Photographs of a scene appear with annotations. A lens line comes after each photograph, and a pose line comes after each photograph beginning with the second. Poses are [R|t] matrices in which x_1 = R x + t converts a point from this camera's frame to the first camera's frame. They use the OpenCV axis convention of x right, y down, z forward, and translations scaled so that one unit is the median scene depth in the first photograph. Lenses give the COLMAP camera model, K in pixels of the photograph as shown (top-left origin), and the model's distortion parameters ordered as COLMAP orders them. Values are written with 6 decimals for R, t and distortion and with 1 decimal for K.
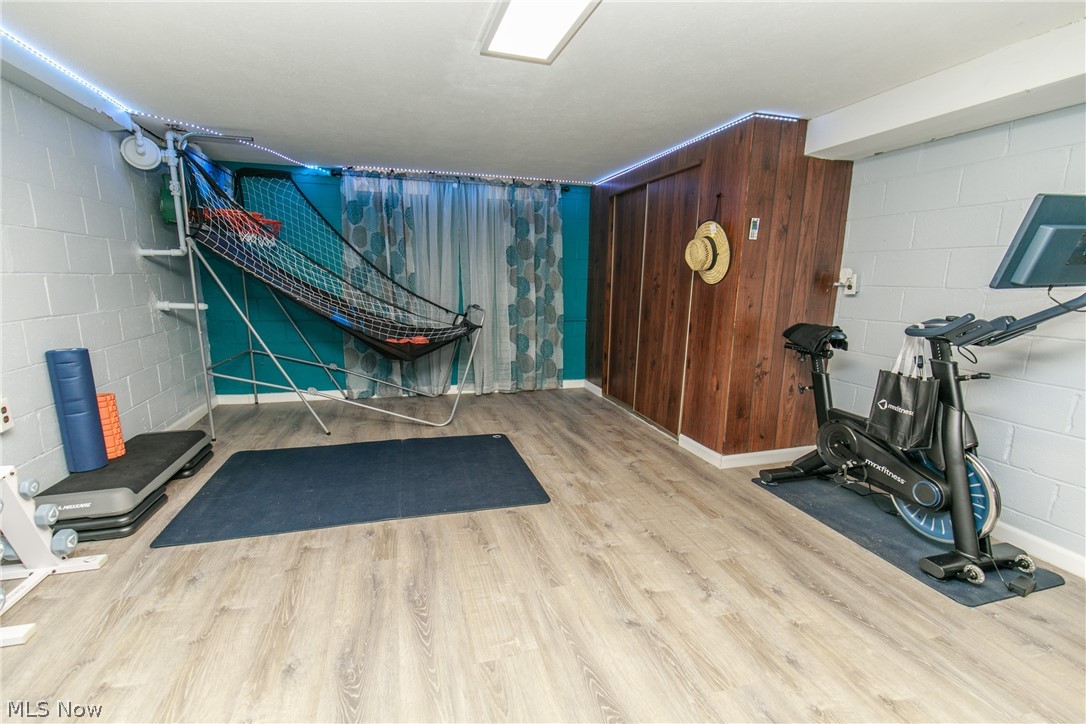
lens RADIAL K [[485.8, 0, 542.8], [0, 485.8, 371.3], [0, 0, 1]] dist [0.009232, -0.000177]
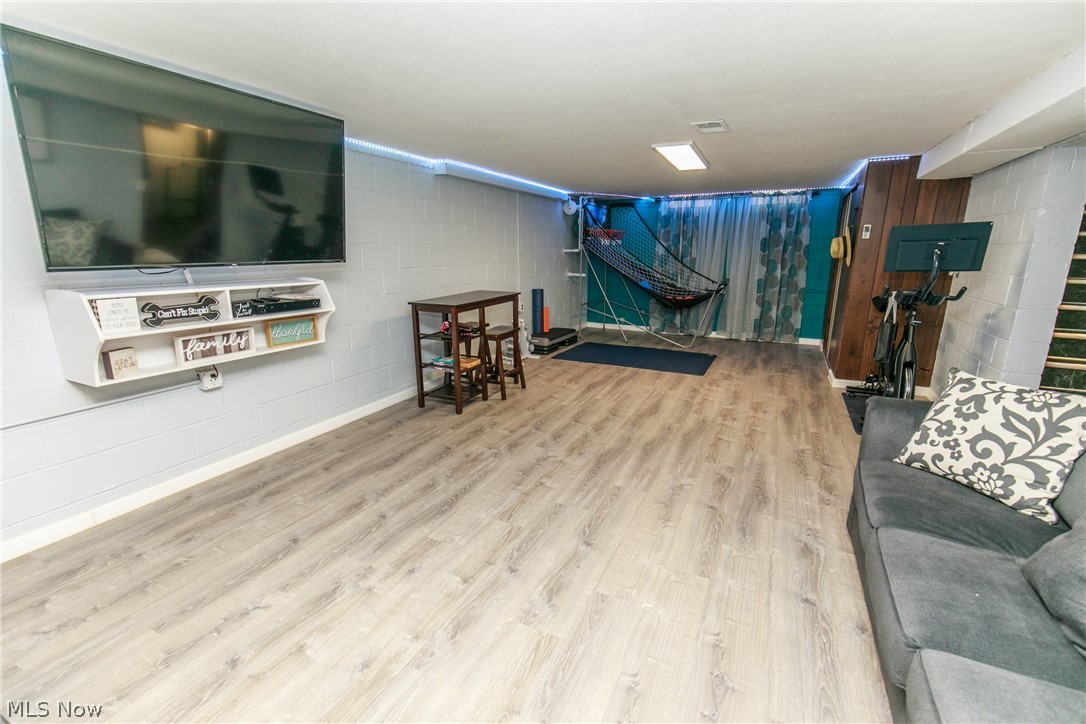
lens RADIAL K [[485.8, 0, 542.8], [0, 485.8, 371.3], [0, 0, 1]] dist [0.009232, -0.000177]
pose [[0.736052, 0.151914, -0.659659, 0.510613], [-0.120373, 0.988335, 0.093293, 0.084949], [0.666137, 0.010736, 0.745752, -0.562192]]
